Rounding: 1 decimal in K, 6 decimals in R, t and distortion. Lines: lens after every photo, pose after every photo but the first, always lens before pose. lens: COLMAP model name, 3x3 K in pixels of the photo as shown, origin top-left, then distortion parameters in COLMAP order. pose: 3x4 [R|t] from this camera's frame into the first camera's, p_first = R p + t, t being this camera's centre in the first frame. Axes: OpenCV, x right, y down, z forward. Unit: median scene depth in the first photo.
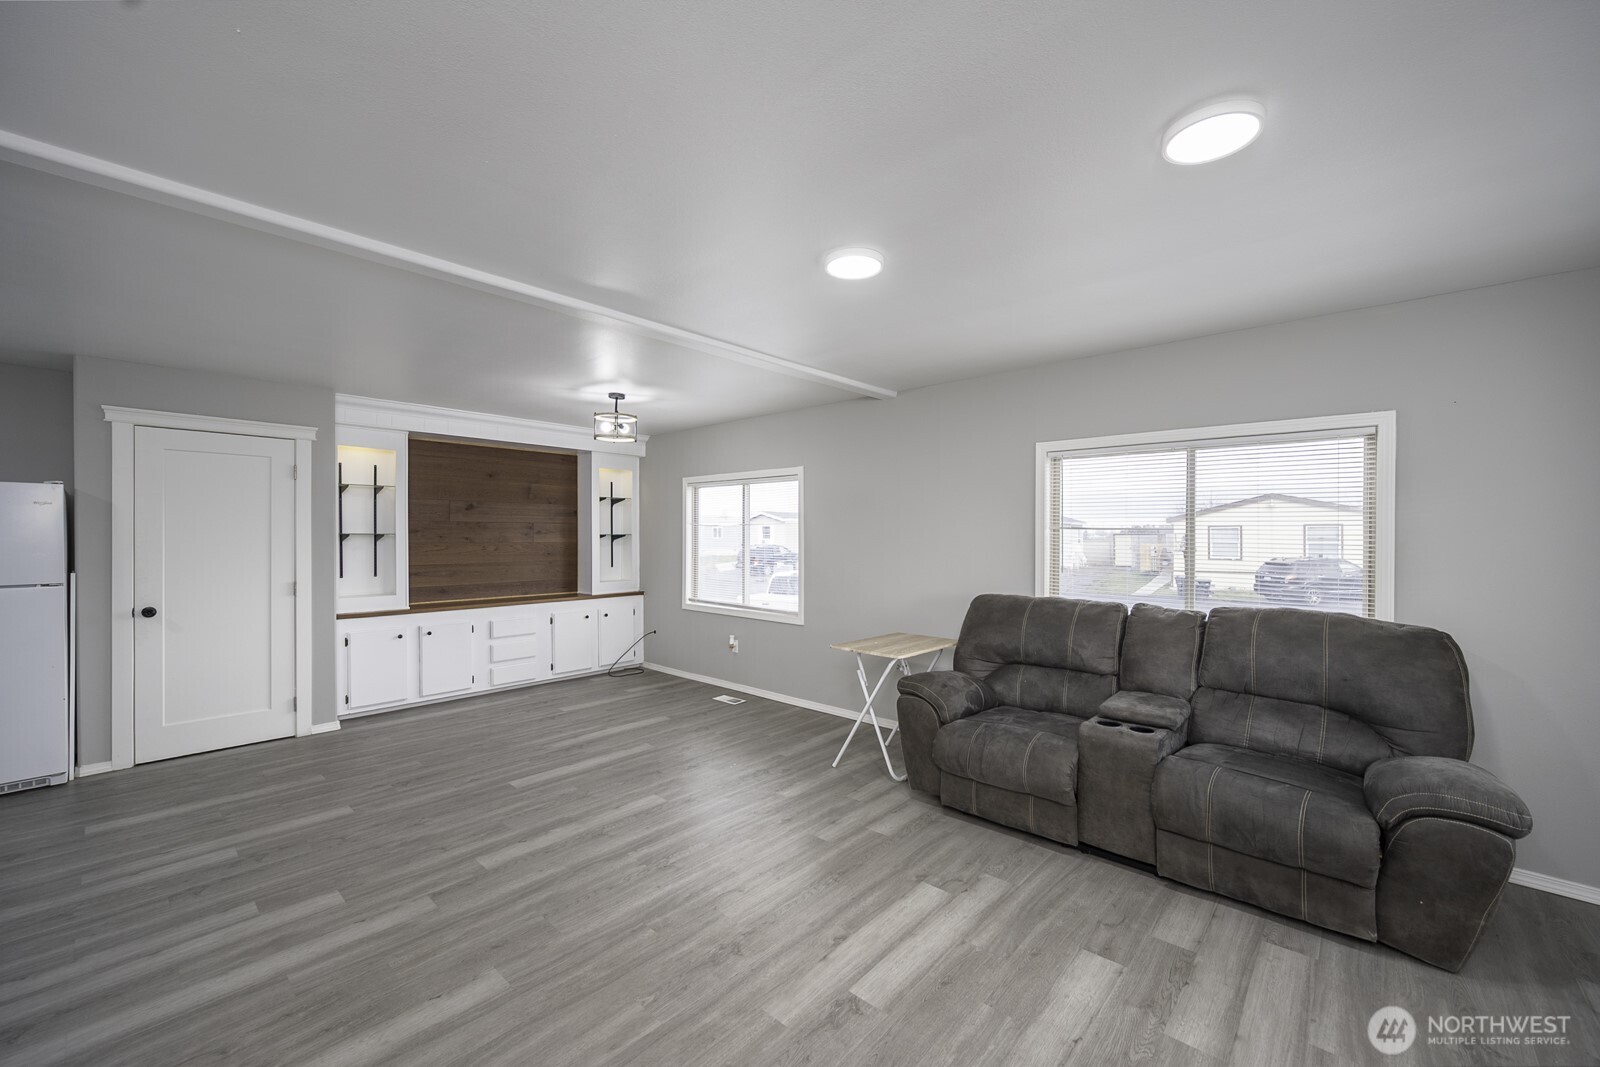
lens RADIAL K [[632.5, 0, 802.2], [0, 632.5, 537.0], [0, 0, 1]] dist [-0.003349, -0.000108]
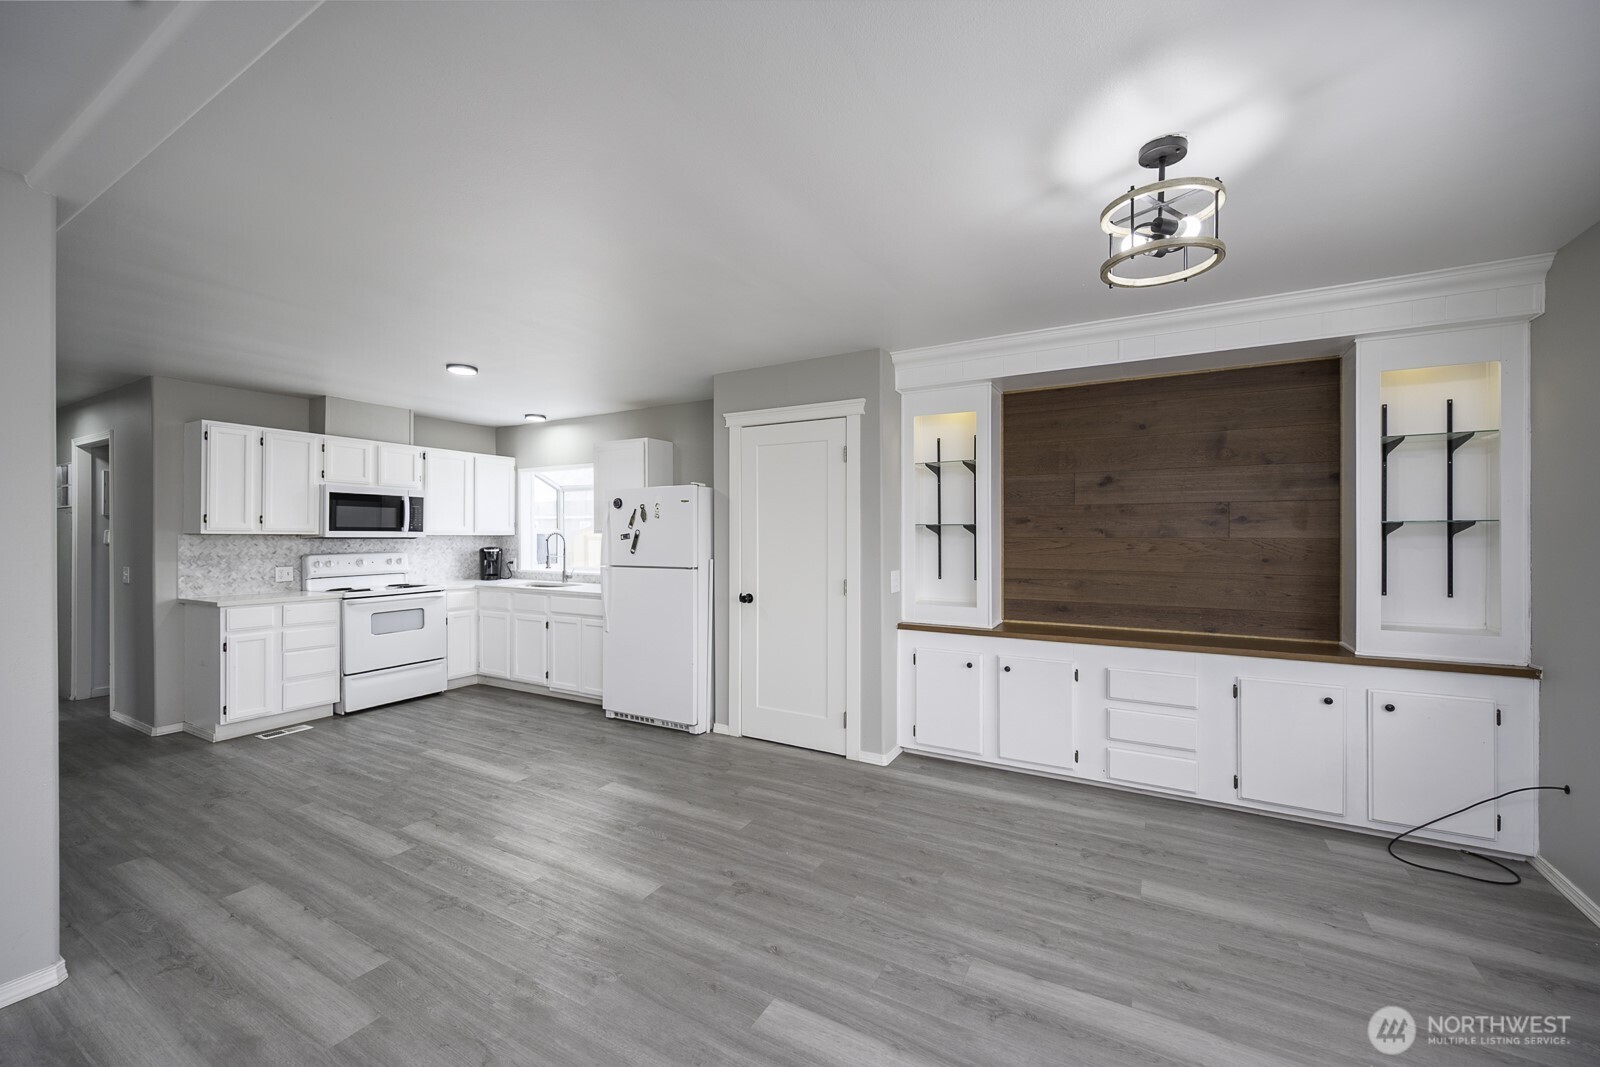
lens RADIAL K [[630.8, 0, 800.4], [0, 630.8, 535.3], [0, 0, 1]] dist [-0.002341, -0.000250]
pose [[0.216199, 0.002062, -0.976347, 0.033884], [-0.001141, 0.999998, 0.001859, 0.008084], [0.976349, 0.000712, 0.216201, 0.765814]]
